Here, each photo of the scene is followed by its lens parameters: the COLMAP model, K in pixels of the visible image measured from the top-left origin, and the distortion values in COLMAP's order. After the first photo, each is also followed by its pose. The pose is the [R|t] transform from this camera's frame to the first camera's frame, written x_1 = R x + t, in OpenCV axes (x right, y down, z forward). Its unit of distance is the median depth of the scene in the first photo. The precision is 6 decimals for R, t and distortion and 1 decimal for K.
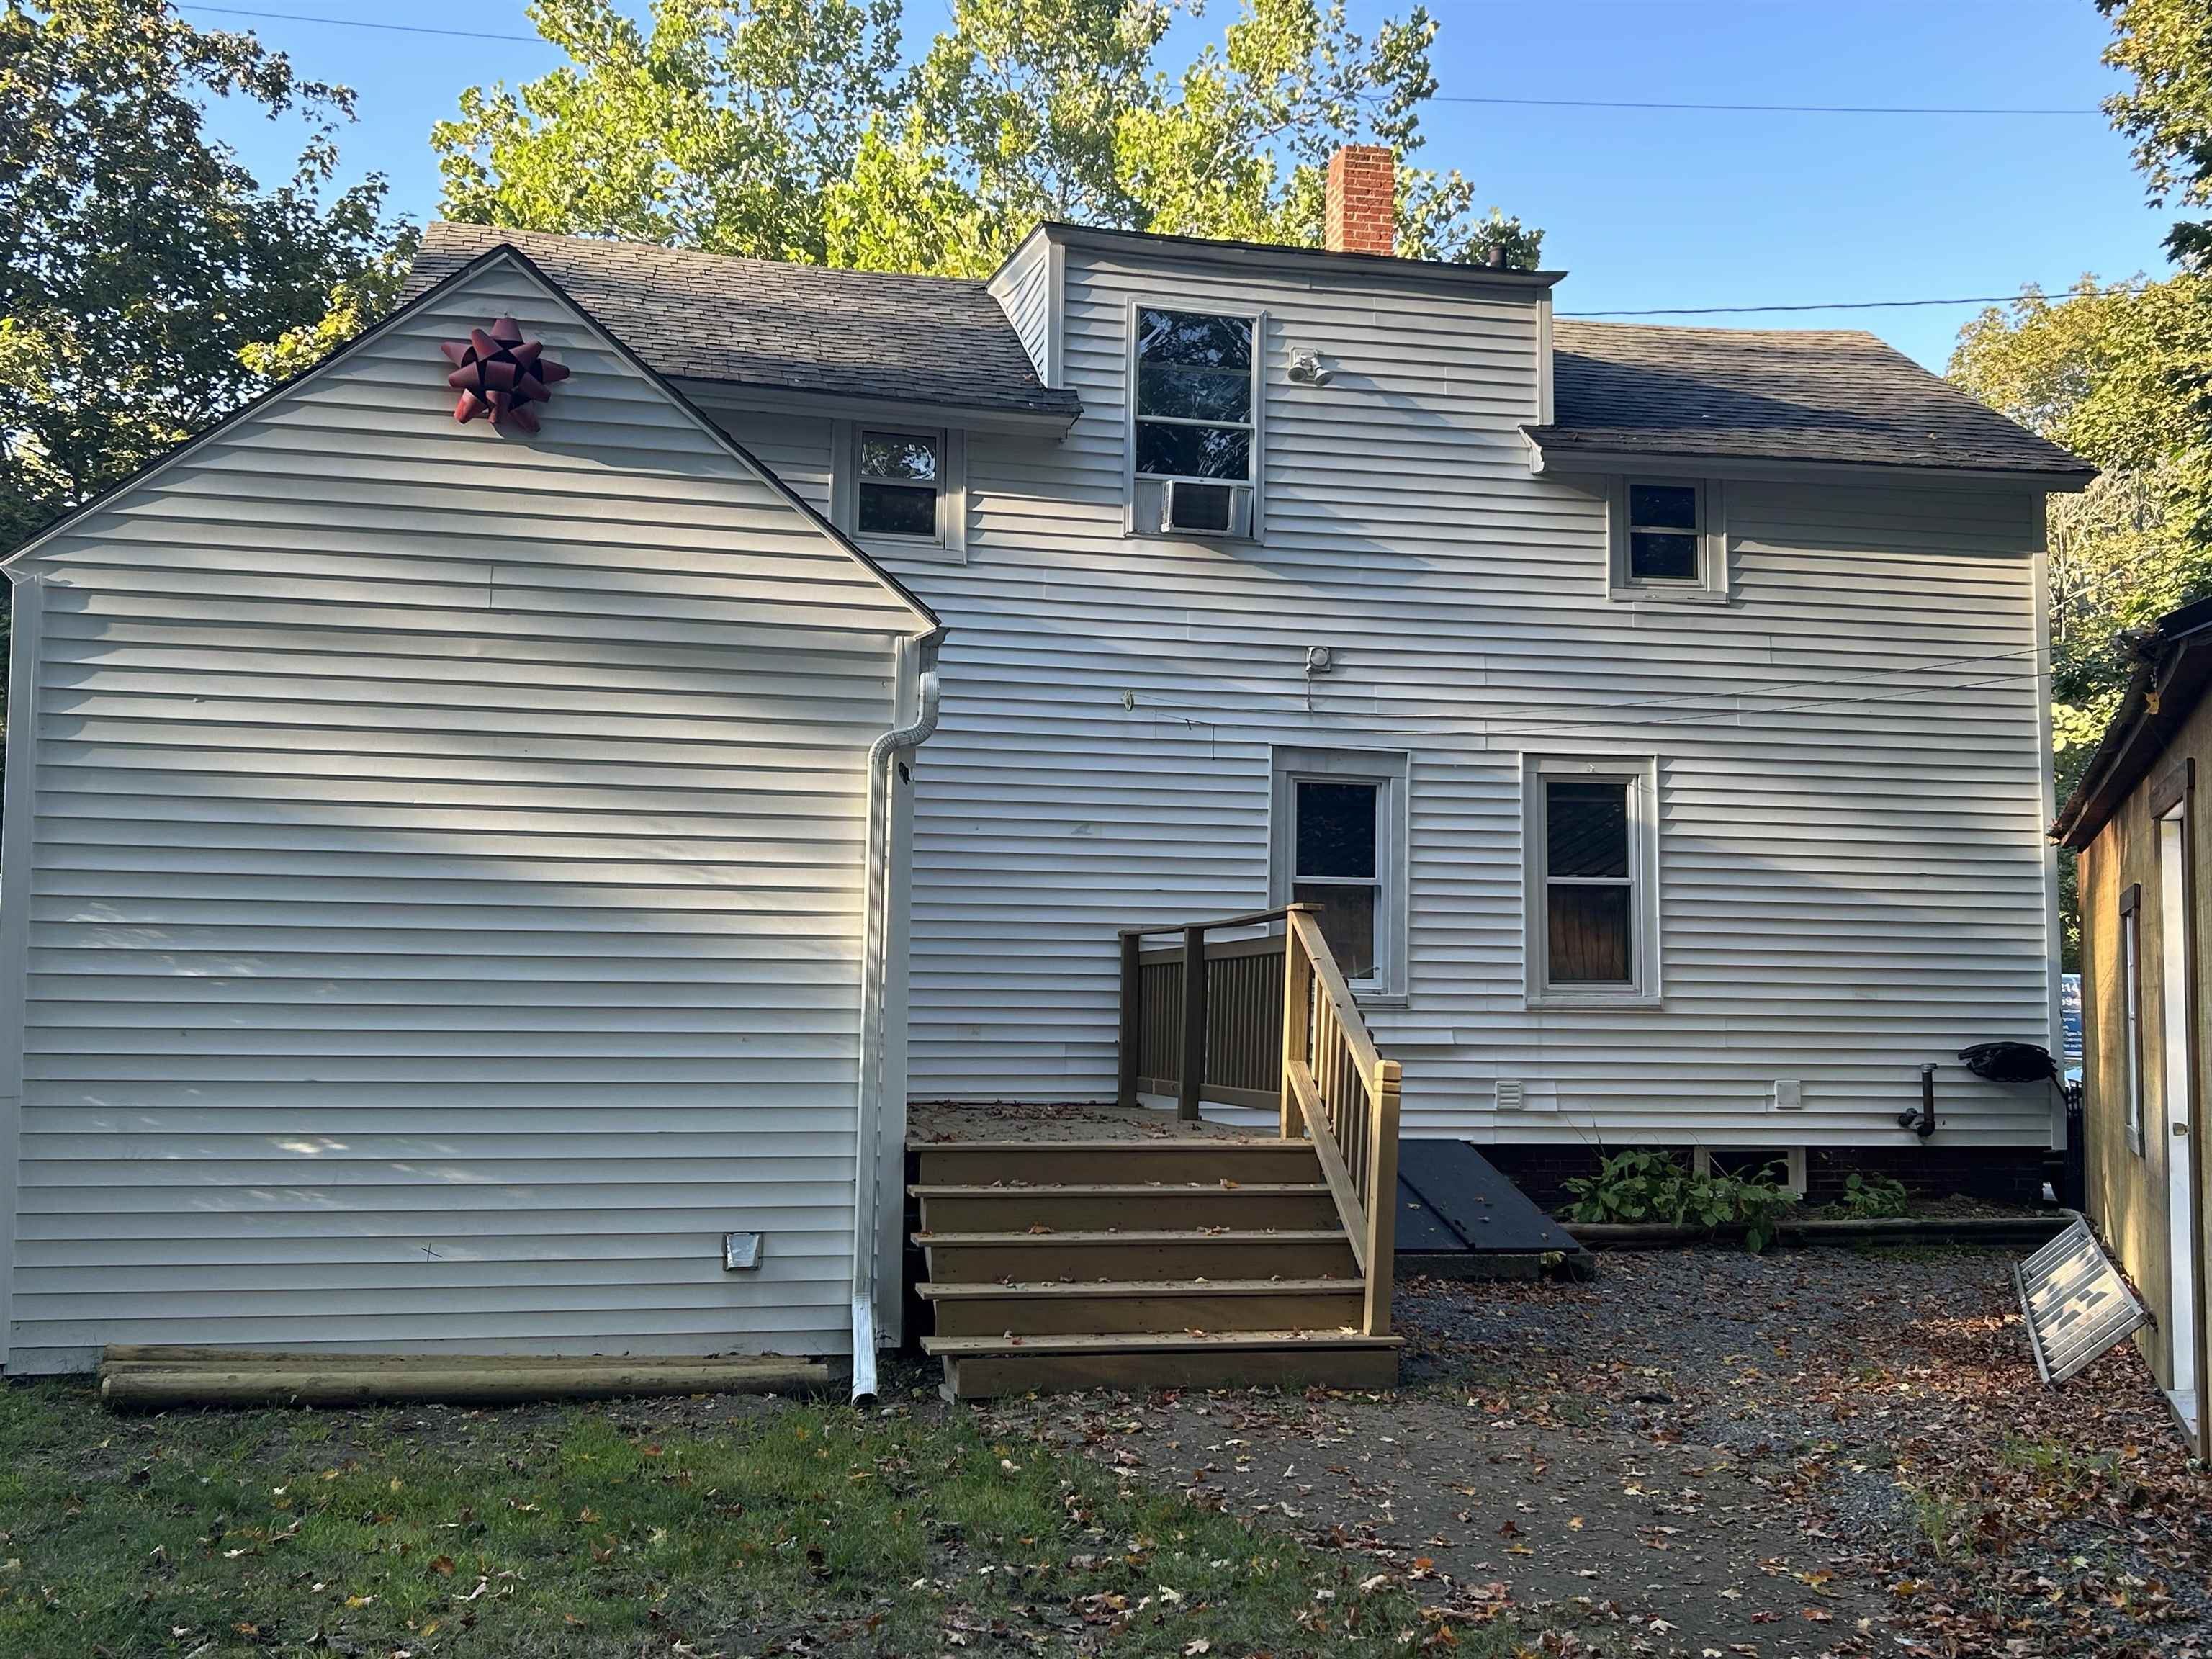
lens RADIAL K [[2702.5, 0, 1106.0], [0, 2702.5, 829.5], [0, 0, 1]] dist [0.205016, -0.006077]
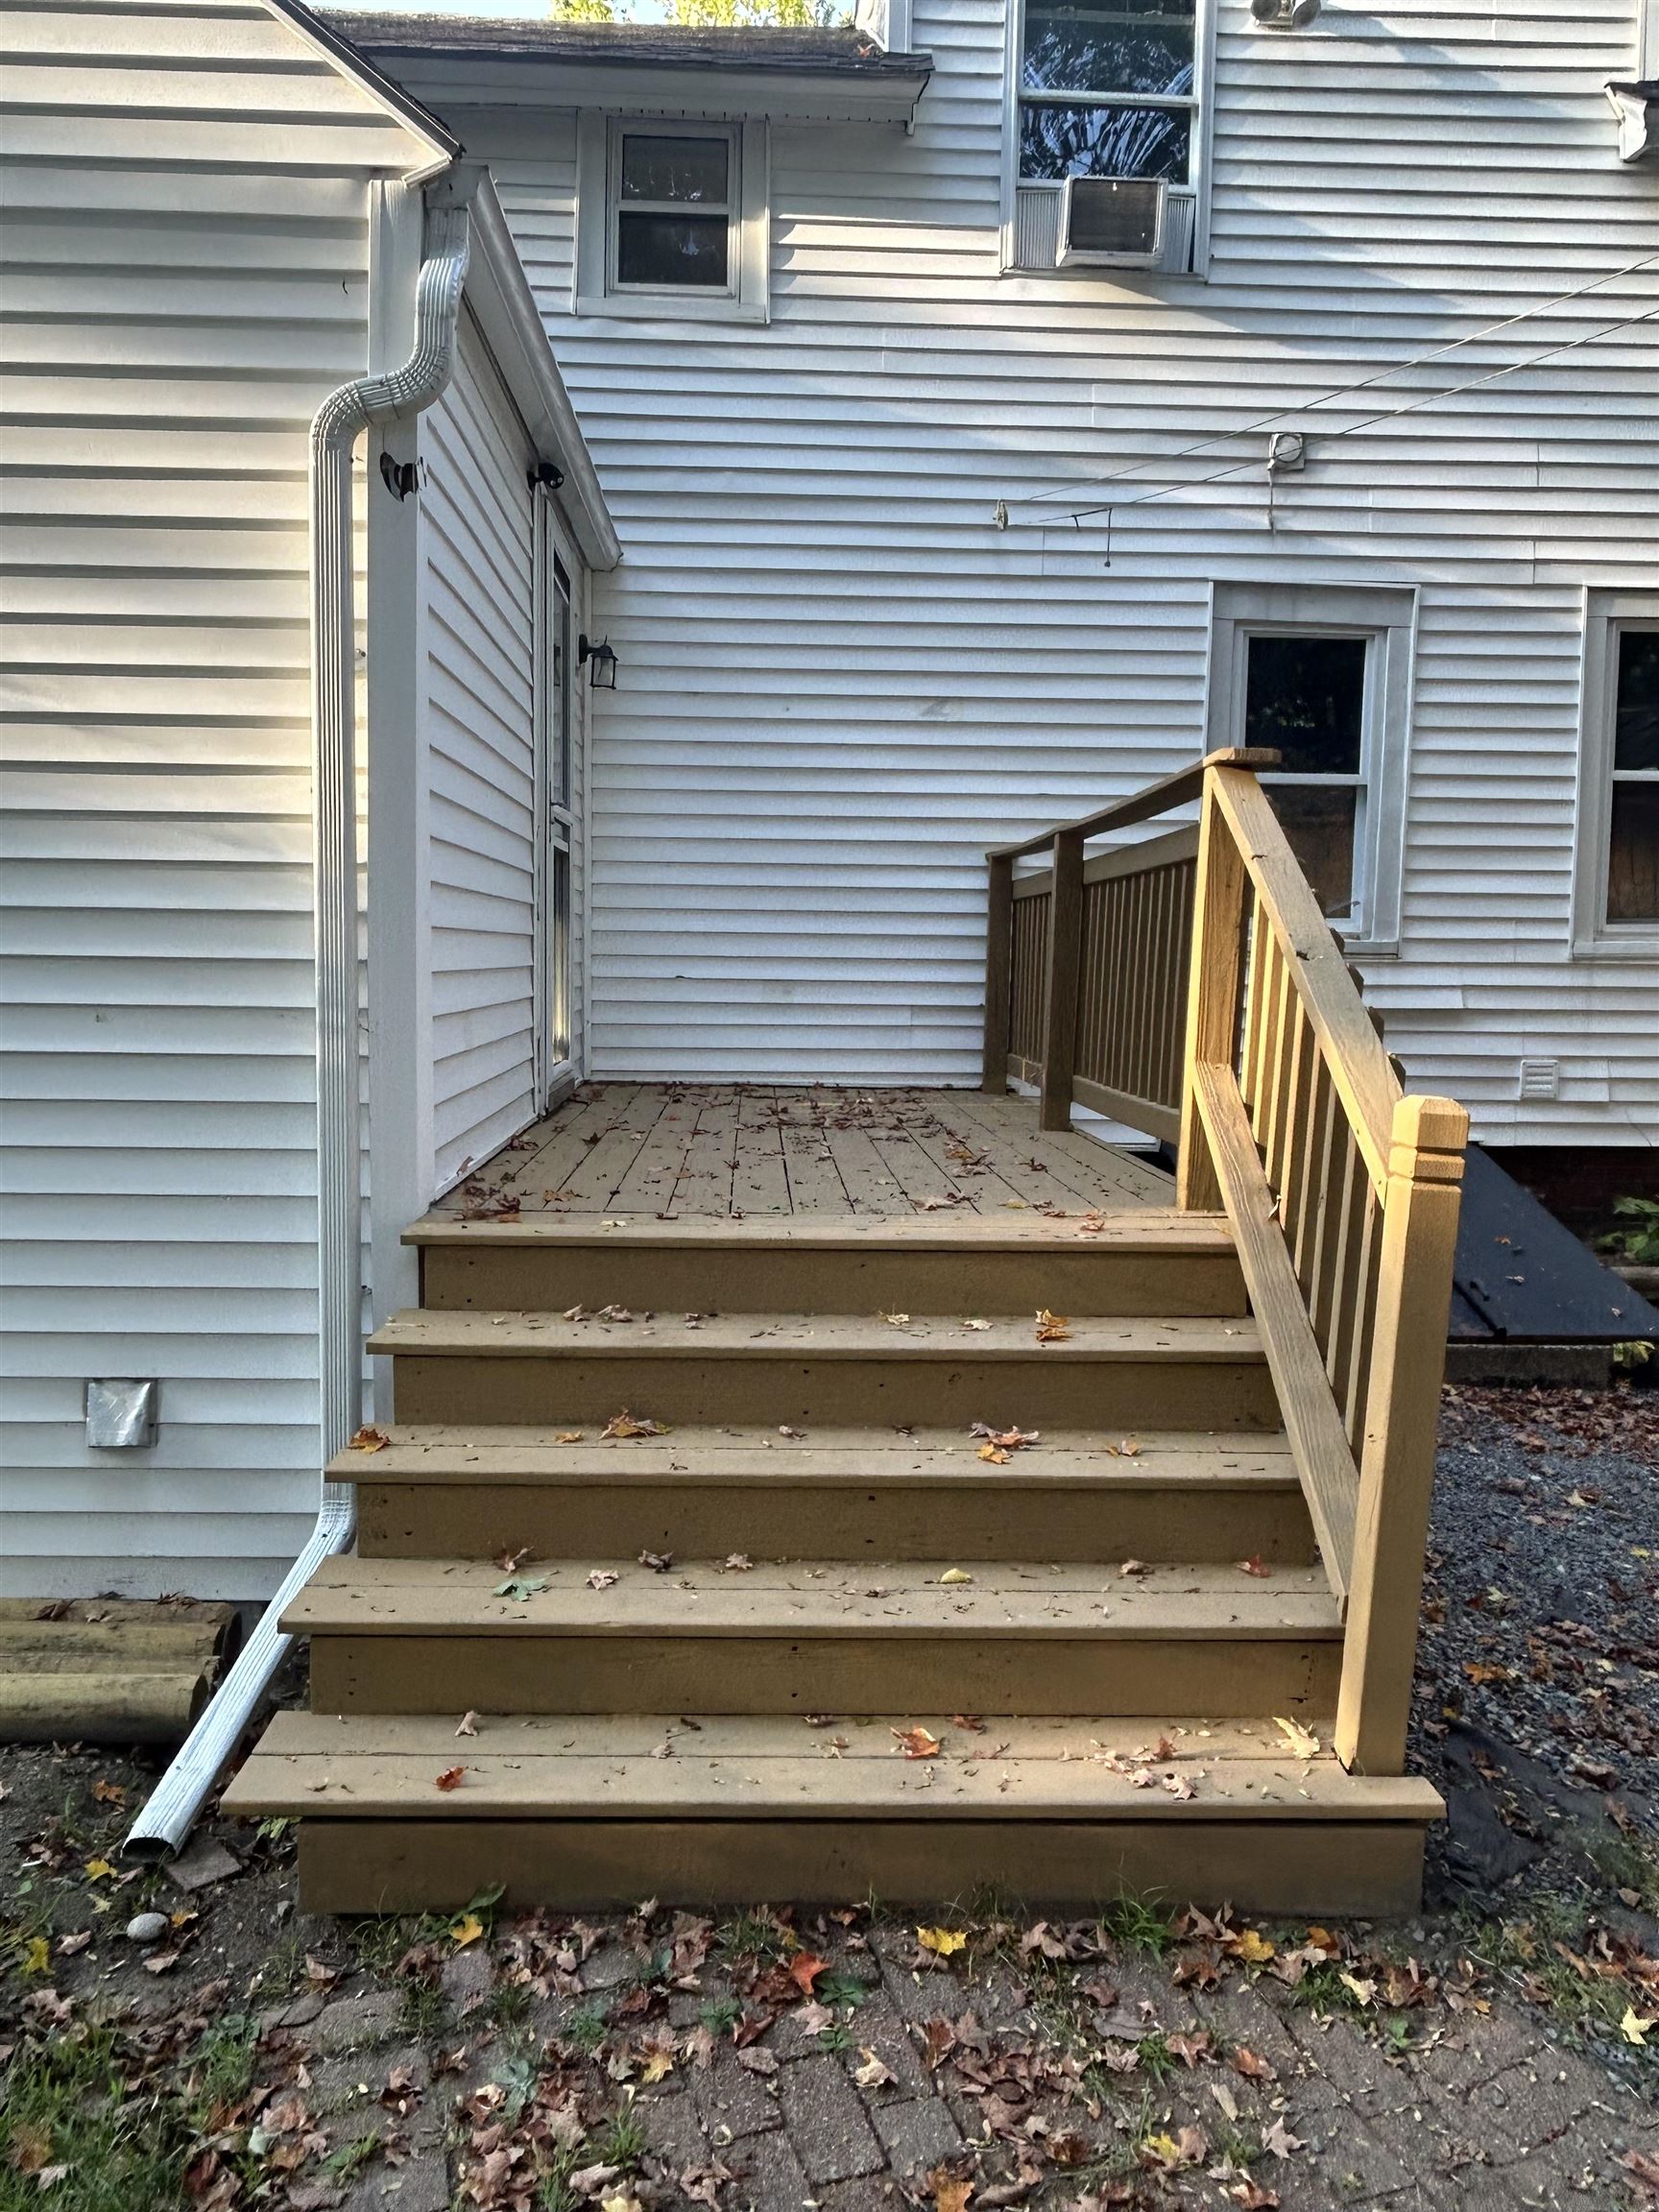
lens RADIAL K [[1562.5, 0, 829.5], [0, 1562.5, 1106.0], [0, 0, 1]] dist [0.003699, -0.010517]
pose [[0.979489, 0.020416, -0.200460, 0.048750], [0.011936, 0.987228, 0.158868, 0.037772], [0.201144, -0.158003, 0.966735, 0.577009]]
